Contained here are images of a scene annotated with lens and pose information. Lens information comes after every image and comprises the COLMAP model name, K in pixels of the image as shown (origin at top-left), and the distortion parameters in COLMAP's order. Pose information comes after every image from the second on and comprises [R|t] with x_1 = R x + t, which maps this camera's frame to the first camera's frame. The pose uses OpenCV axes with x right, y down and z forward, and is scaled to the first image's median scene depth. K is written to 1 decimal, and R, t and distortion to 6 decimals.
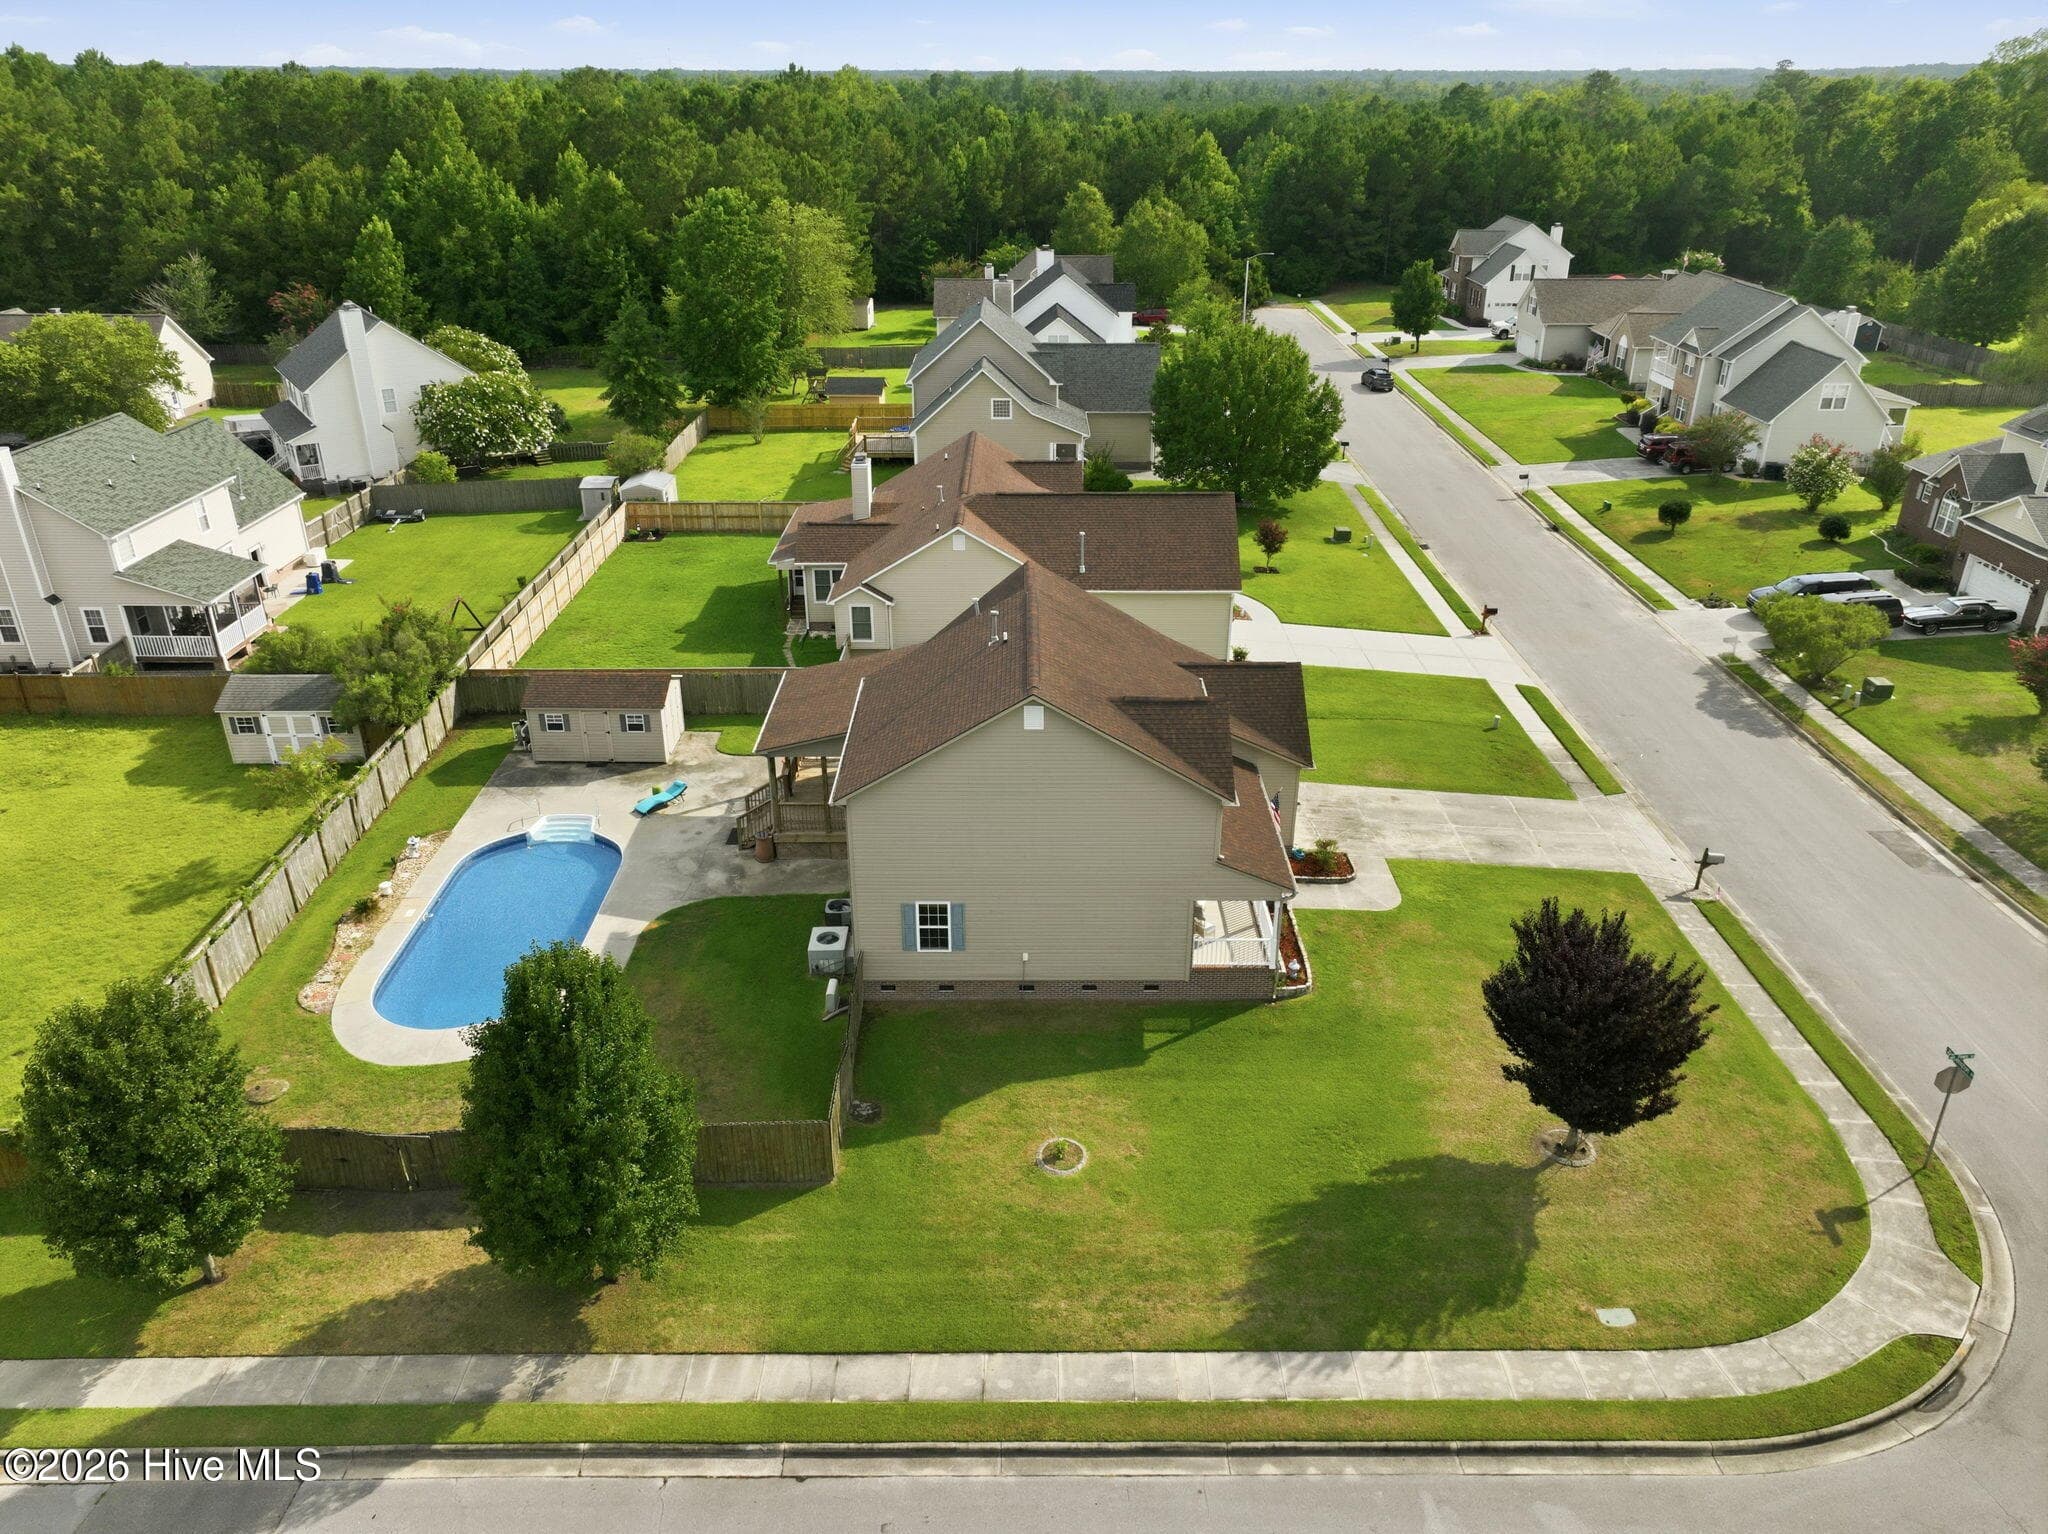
lens RADIAL K [[1441.3, 0, 1026.9], [0, 1441.3, 765.7], [0, 0, 1]] dist [-0.005095, 0.028421]
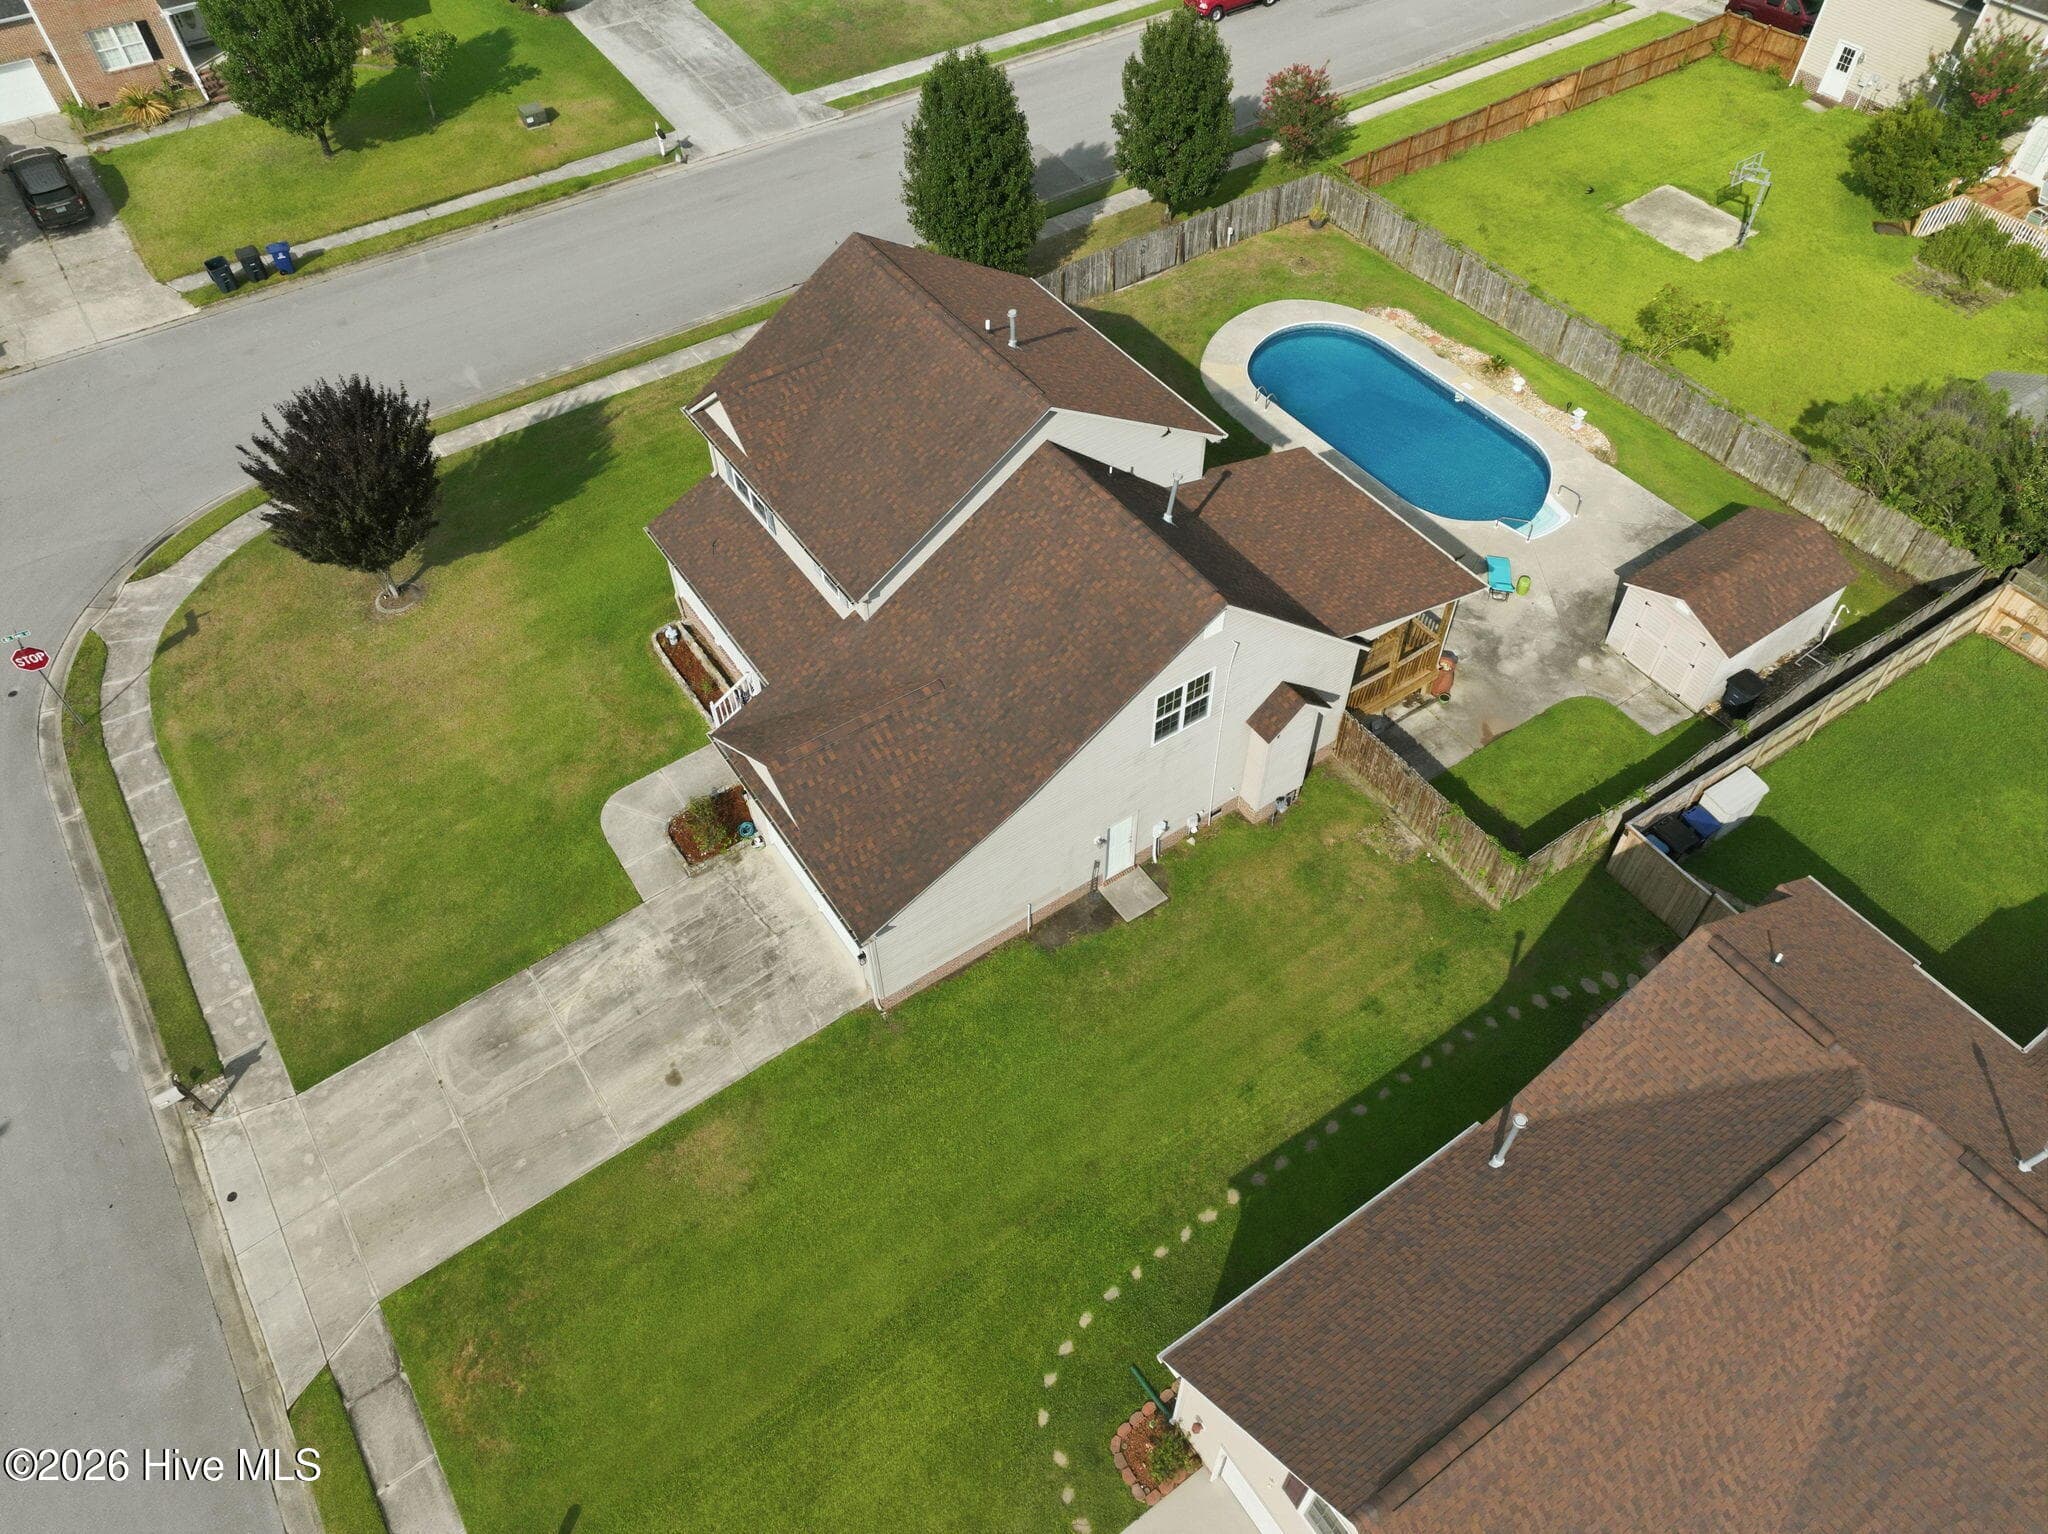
lens RADIAL K [[1441.3, 0, 1026.9], [0, 1441.3, 765.7], [0, 0, 1]] dist [-0.005095, 0.028421]
pose [[-0.825847, 0.438122, -0.355000, 0.336844], [-0.234478, 0.305733, 0.922793, -0.710935], [0.512832, 0.845326, -0.149759, 1.225619]]
